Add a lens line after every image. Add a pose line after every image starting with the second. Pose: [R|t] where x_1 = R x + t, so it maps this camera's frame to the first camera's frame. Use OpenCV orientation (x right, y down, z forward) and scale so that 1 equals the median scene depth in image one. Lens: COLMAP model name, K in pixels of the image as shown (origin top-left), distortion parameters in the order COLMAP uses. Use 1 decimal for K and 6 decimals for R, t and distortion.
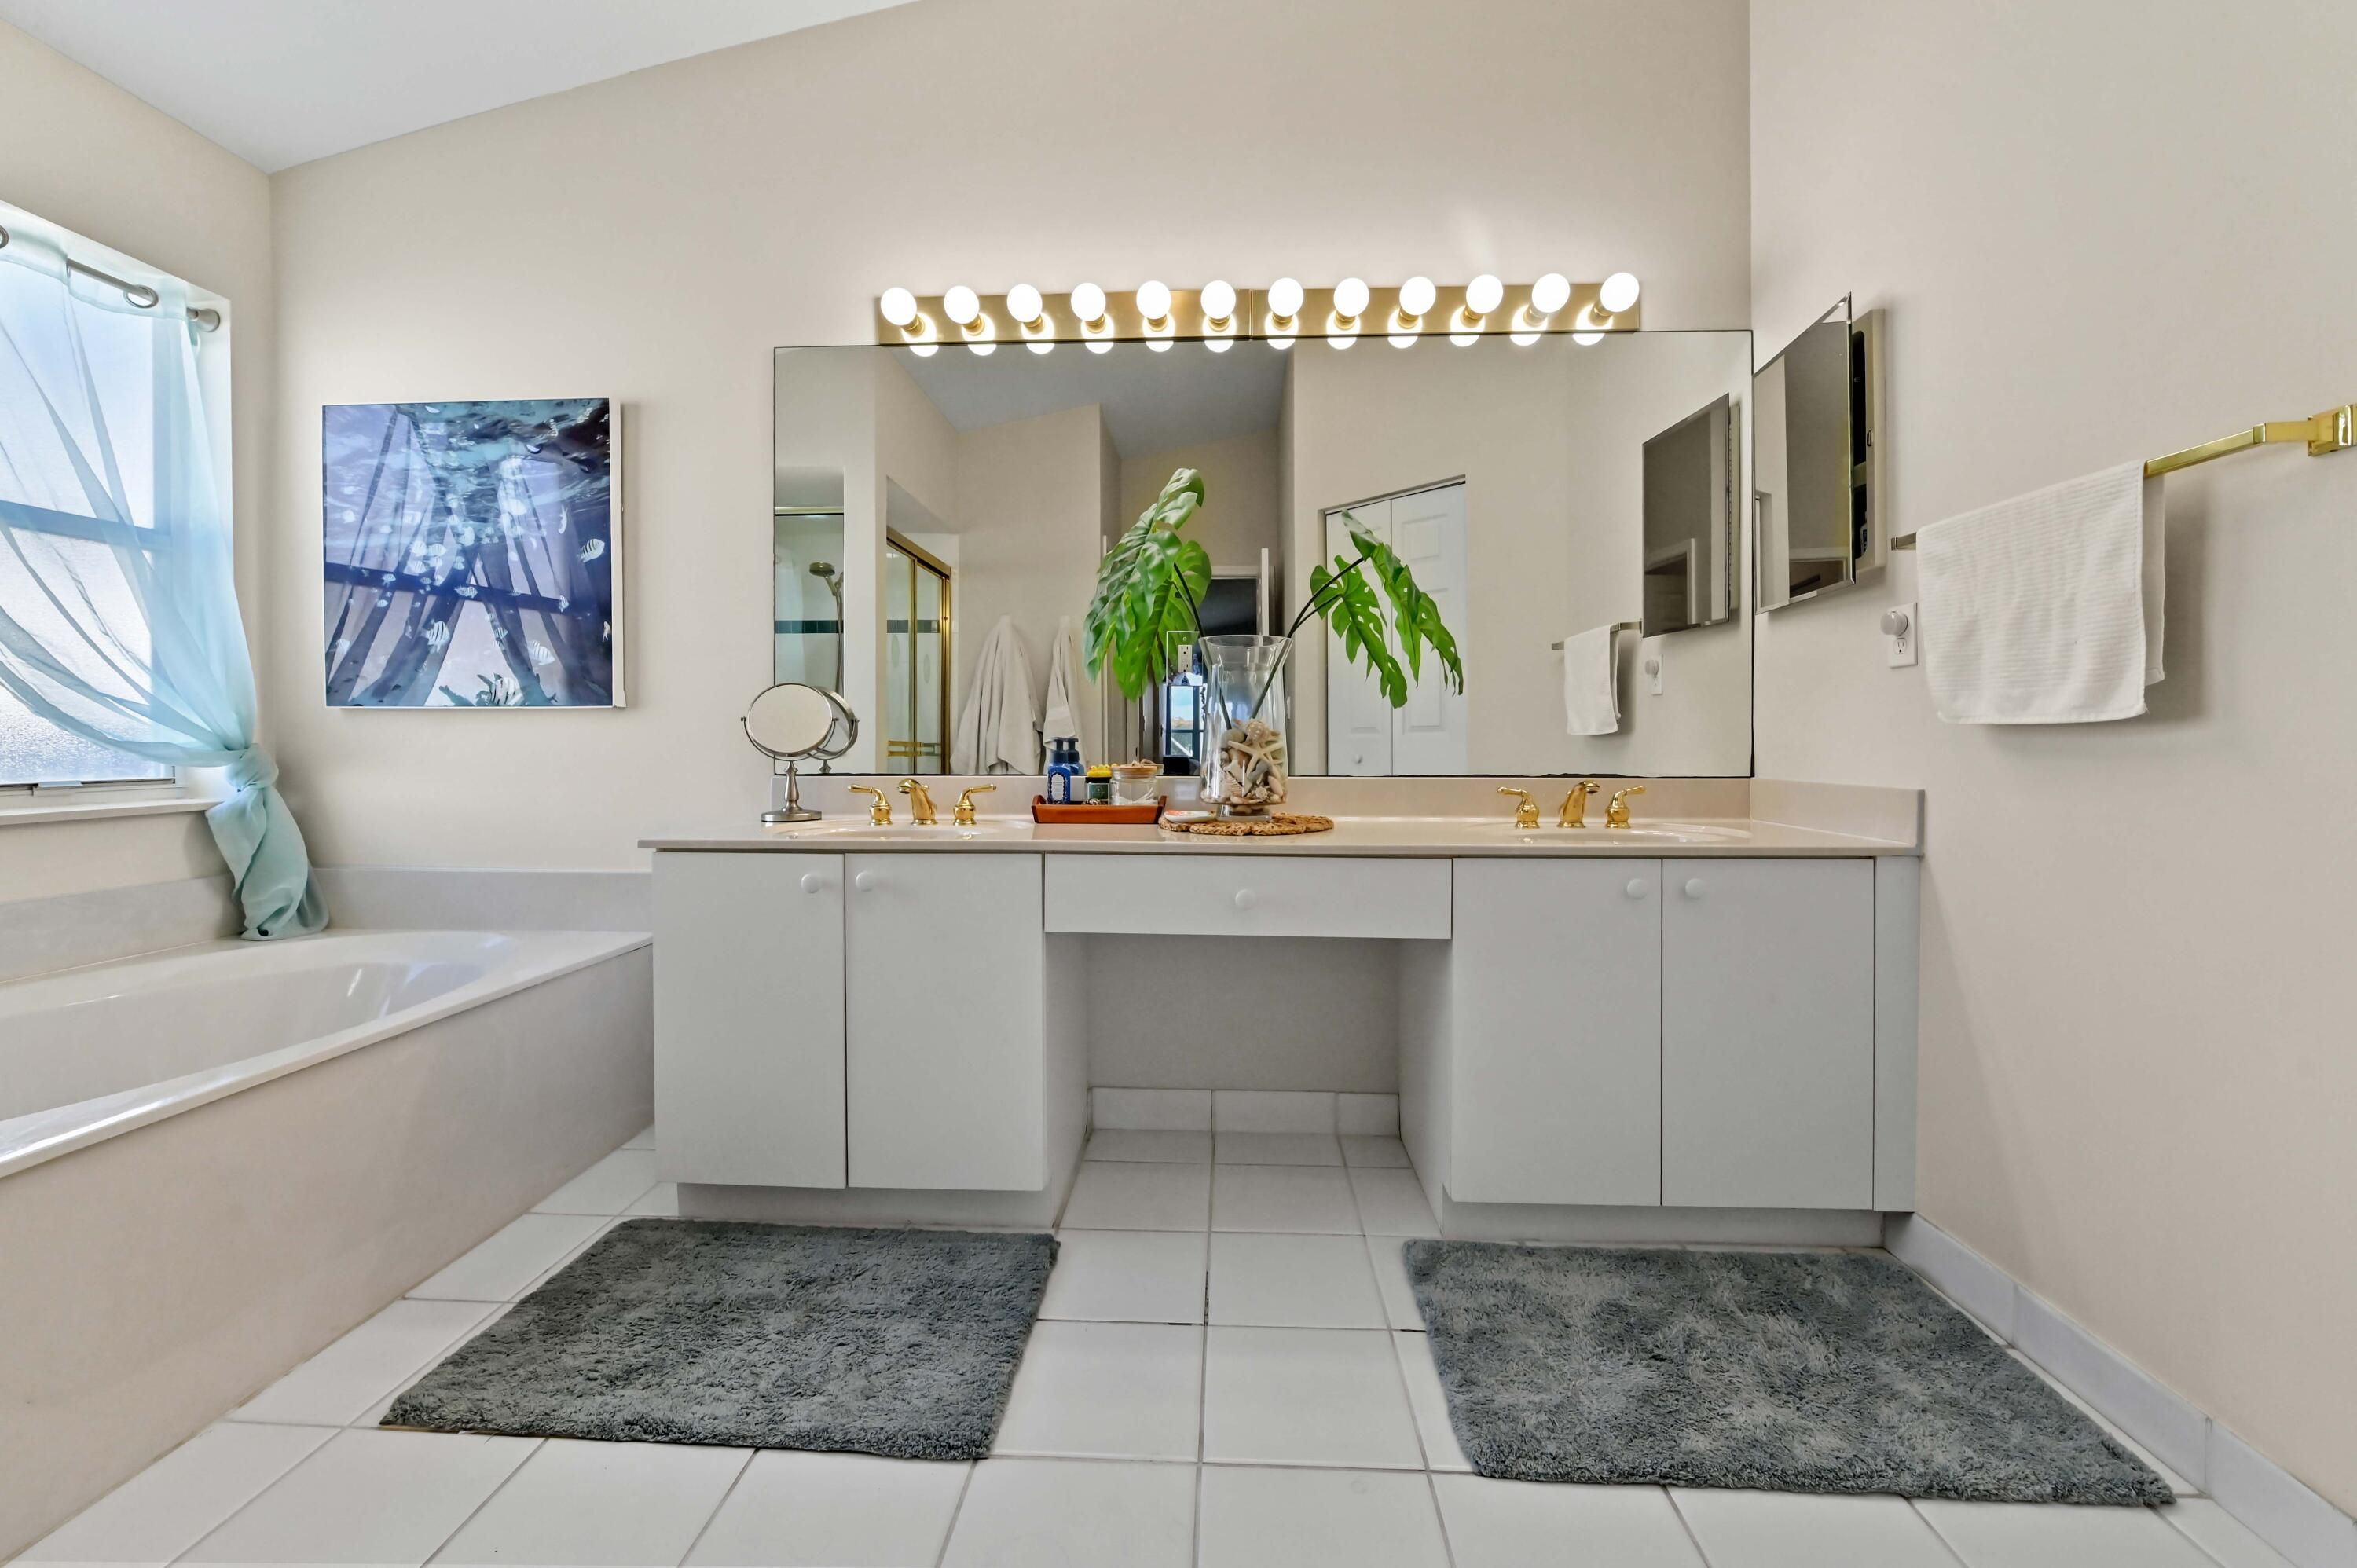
lens RADIAL K [[968.3, 0, 1178.4], [0, 968.3, 739.3], [0, 0, 1]] dist [-0.002152, -0.000197]
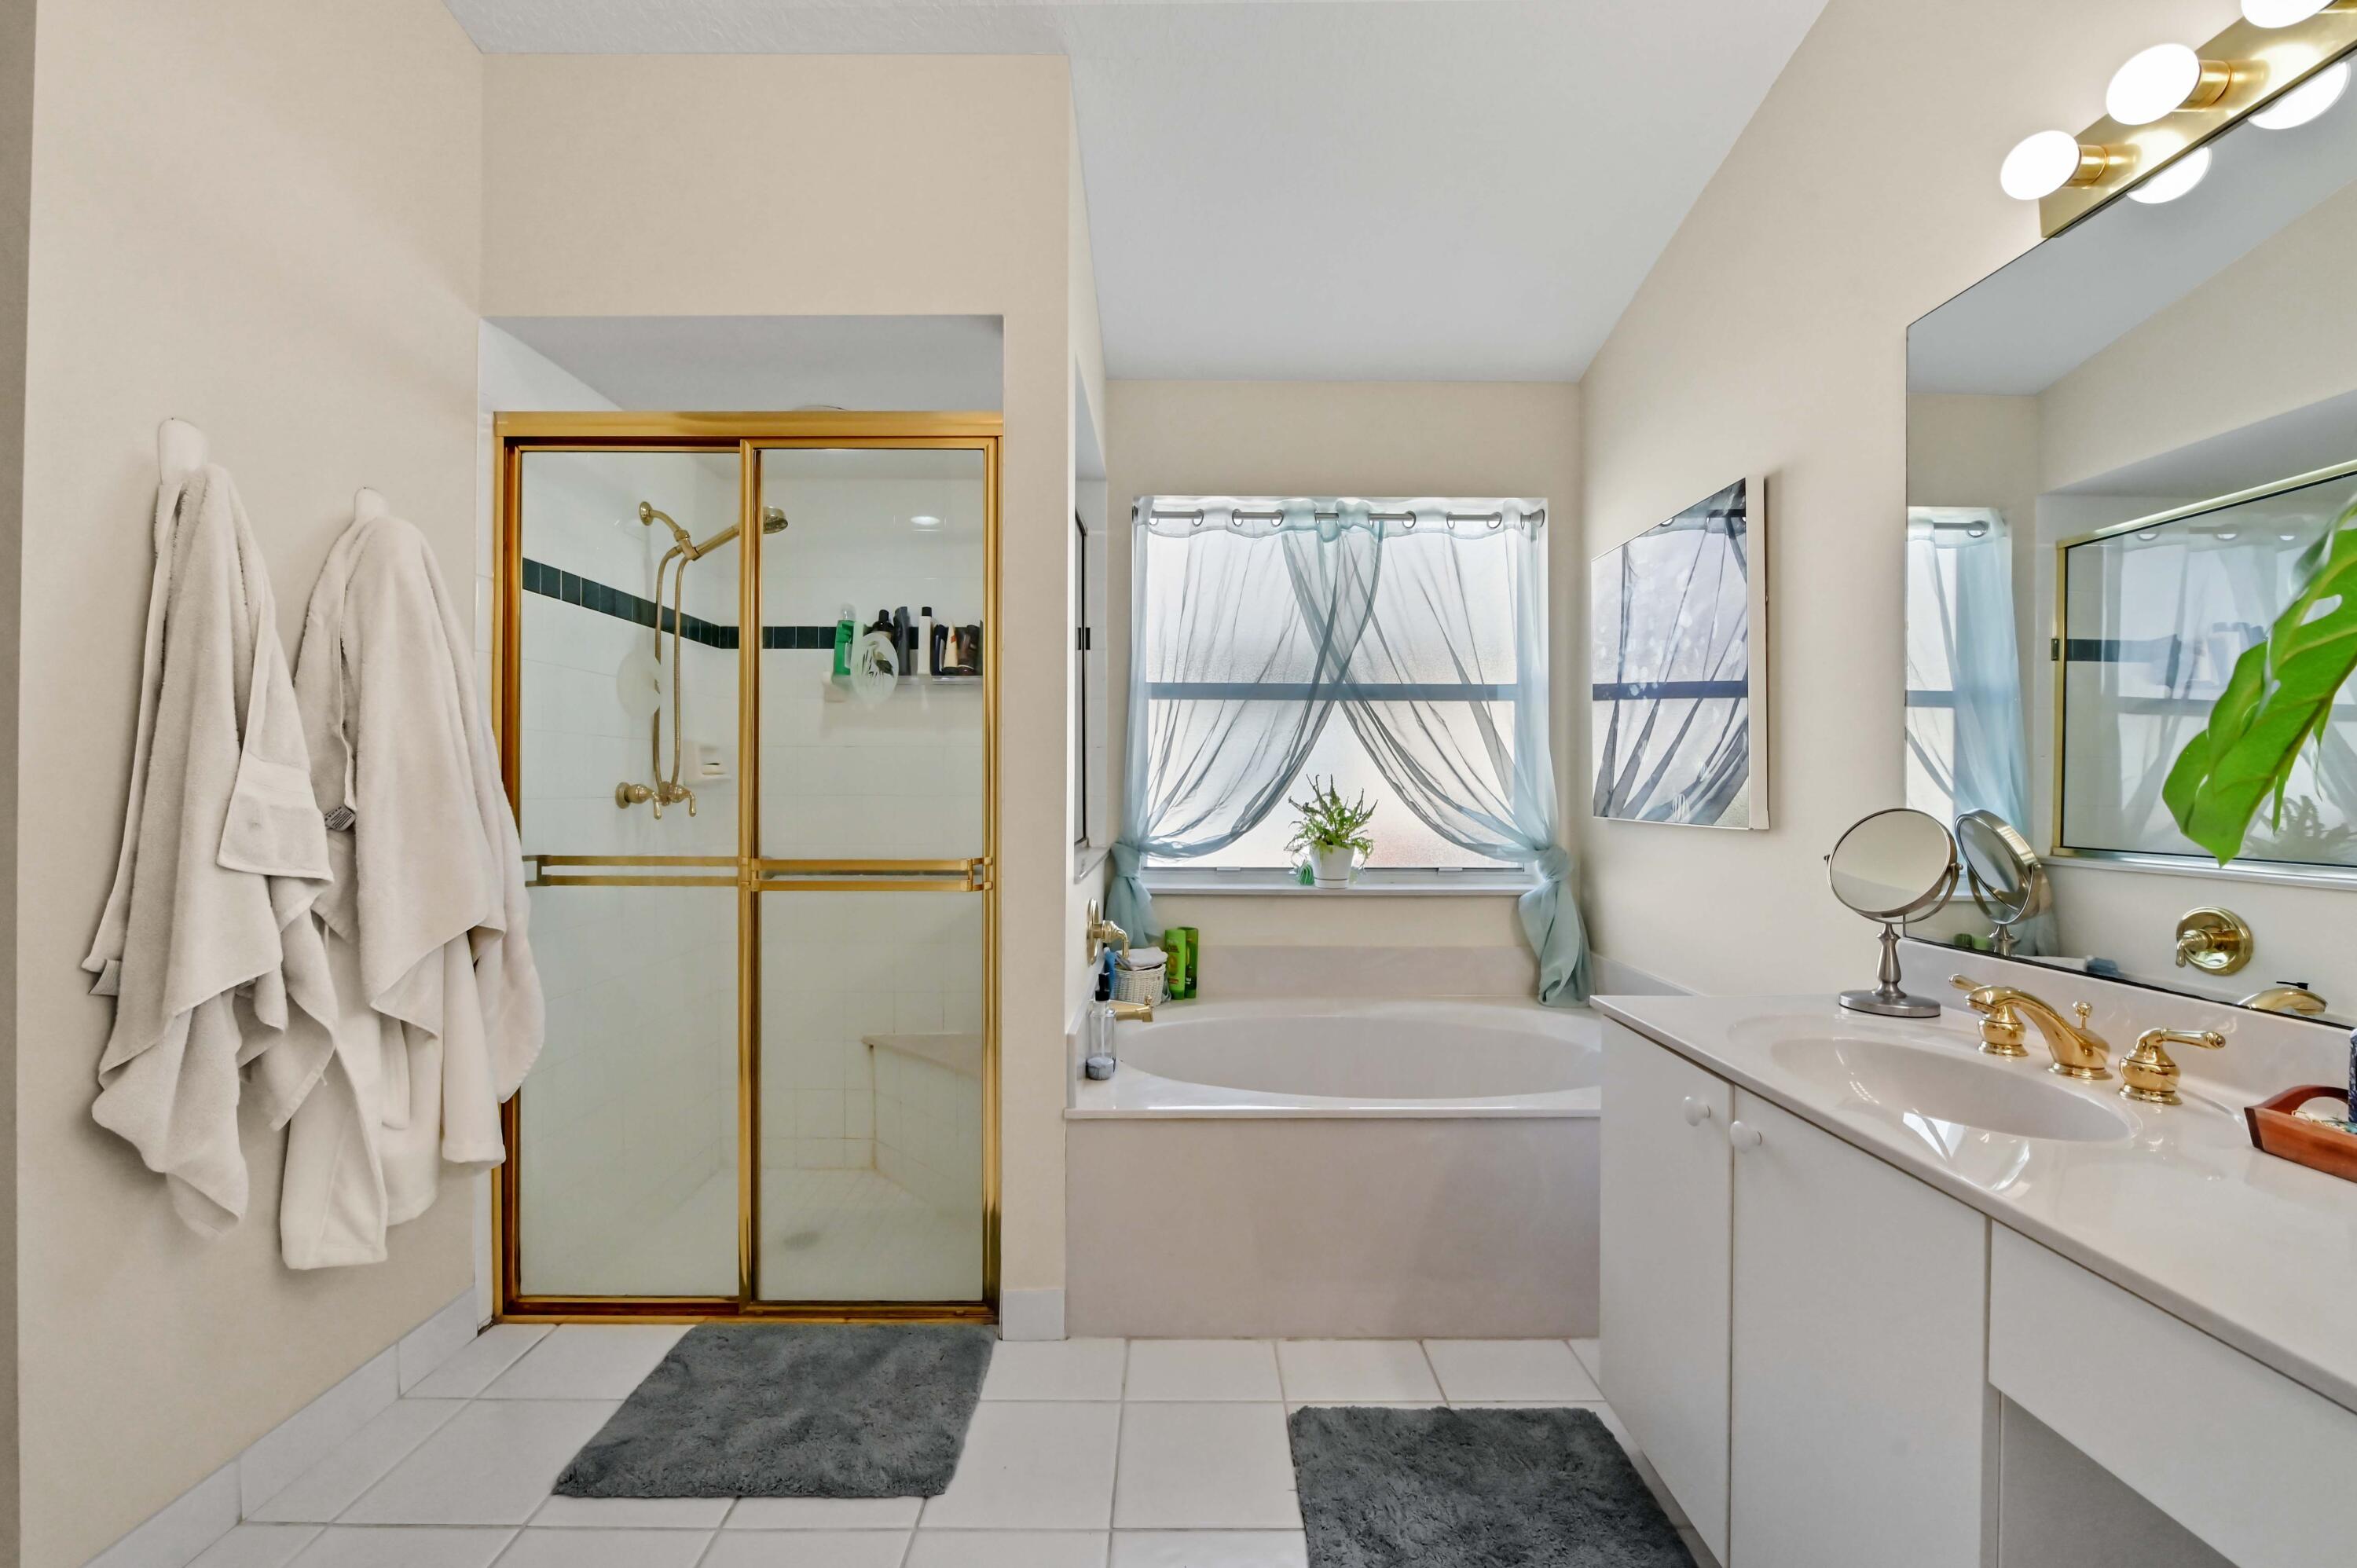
lens RADIAL K [[935.5, 0, 1178.5], [0, 935.5, 784.0], [0, 0, 1]] dist [-0.002906, -0.000380]
pose [[0.057398, -0.002156, -0.998349, 0.238884], [-0.003000, 0.999993, -0.002332, -0.074613], [0.998347, 0.003129, 0.057392, 0.463737]]
